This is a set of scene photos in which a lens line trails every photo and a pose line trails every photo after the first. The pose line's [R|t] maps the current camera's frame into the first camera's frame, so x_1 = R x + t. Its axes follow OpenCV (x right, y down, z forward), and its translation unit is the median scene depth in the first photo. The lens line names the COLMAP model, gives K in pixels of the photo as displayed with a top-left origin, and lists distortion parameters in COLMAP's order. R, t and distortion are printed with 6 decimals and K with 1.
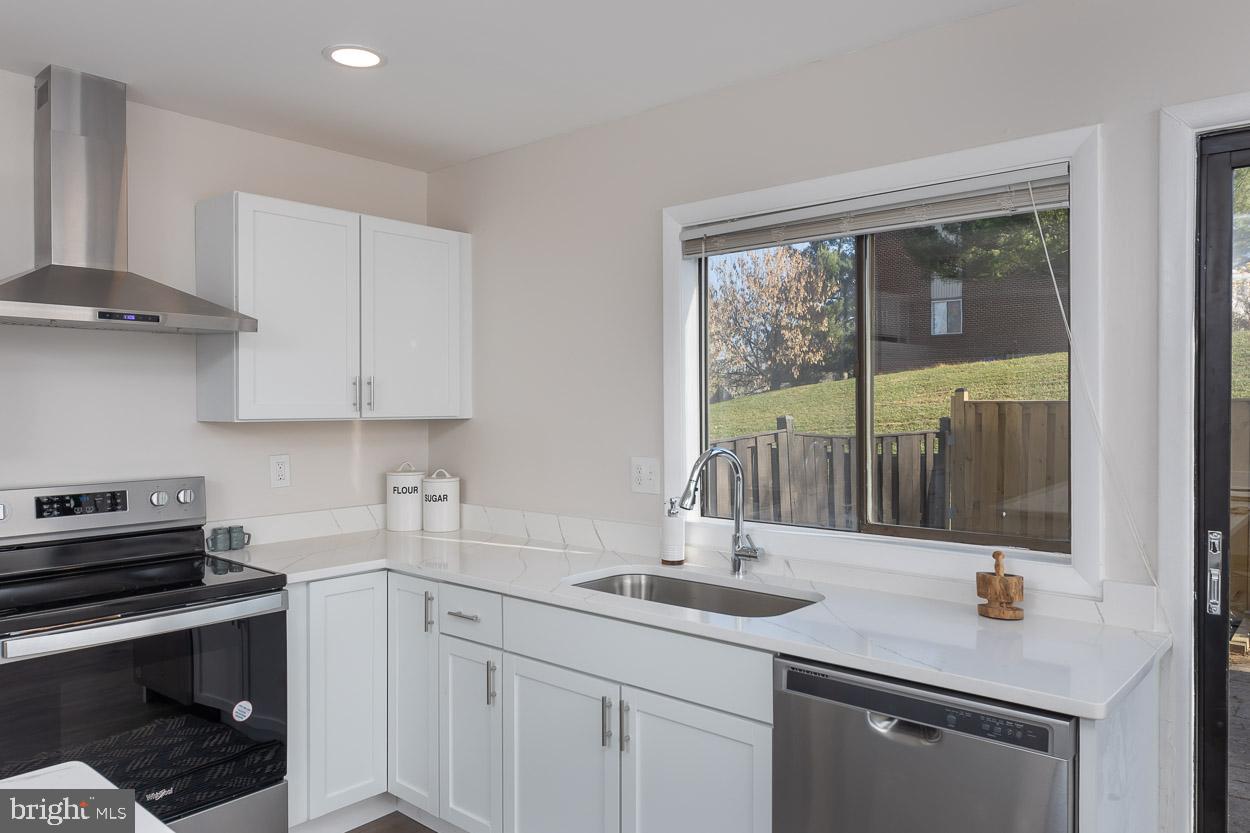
lens RADIAL K [[863.1, 0, 626.4], [0, 863.1, 438.3], [0, 0, 1]] dist [-0.007355, -0.002521]
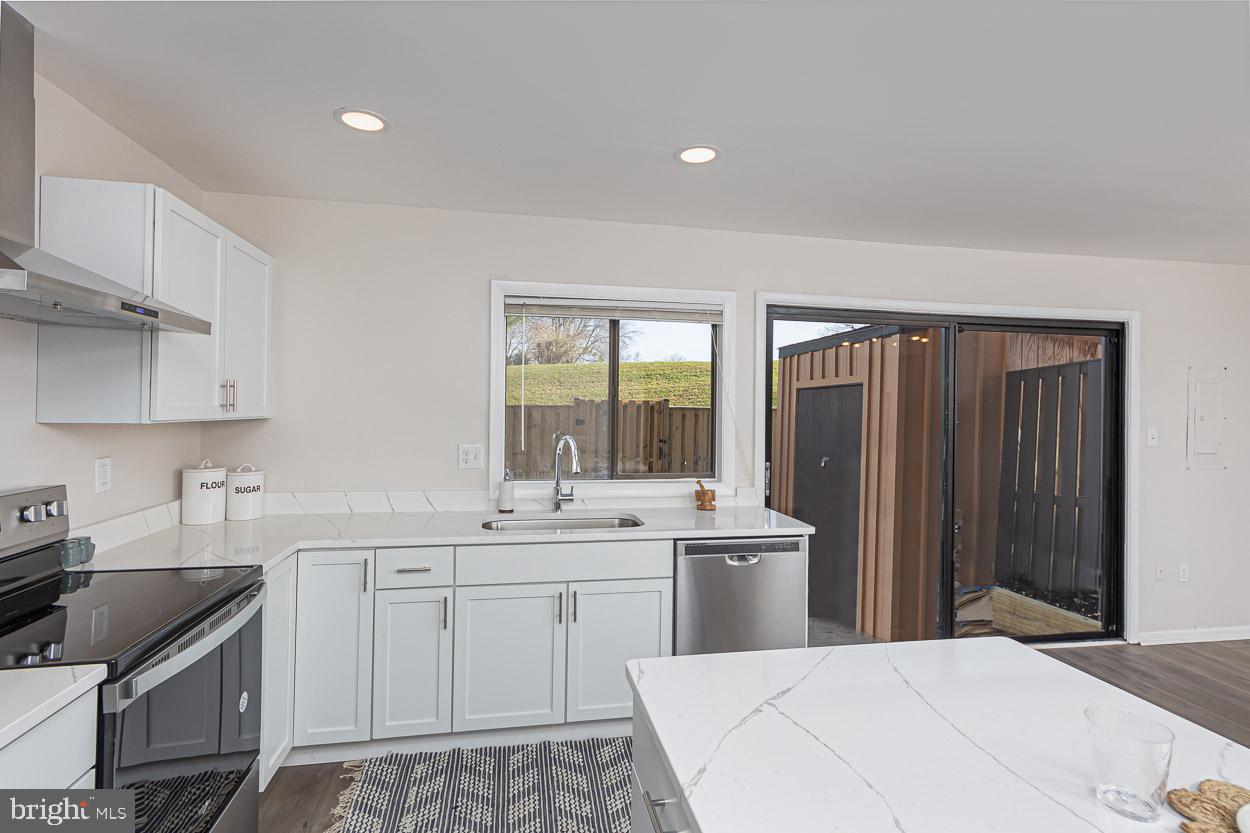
lens RADIAL K [[592.7, 0, 625.0], [0, 592.7, 416.5], [0, 0, 1]] dist [0.003628, -0.000035]
pose [[0.622180, -0.000942, 0.782873, -0.682825], [0.018352, 0.999742, -0.013383, -0.007811], [-0.782659, 0.022694, 0.622037, 0.182168]]
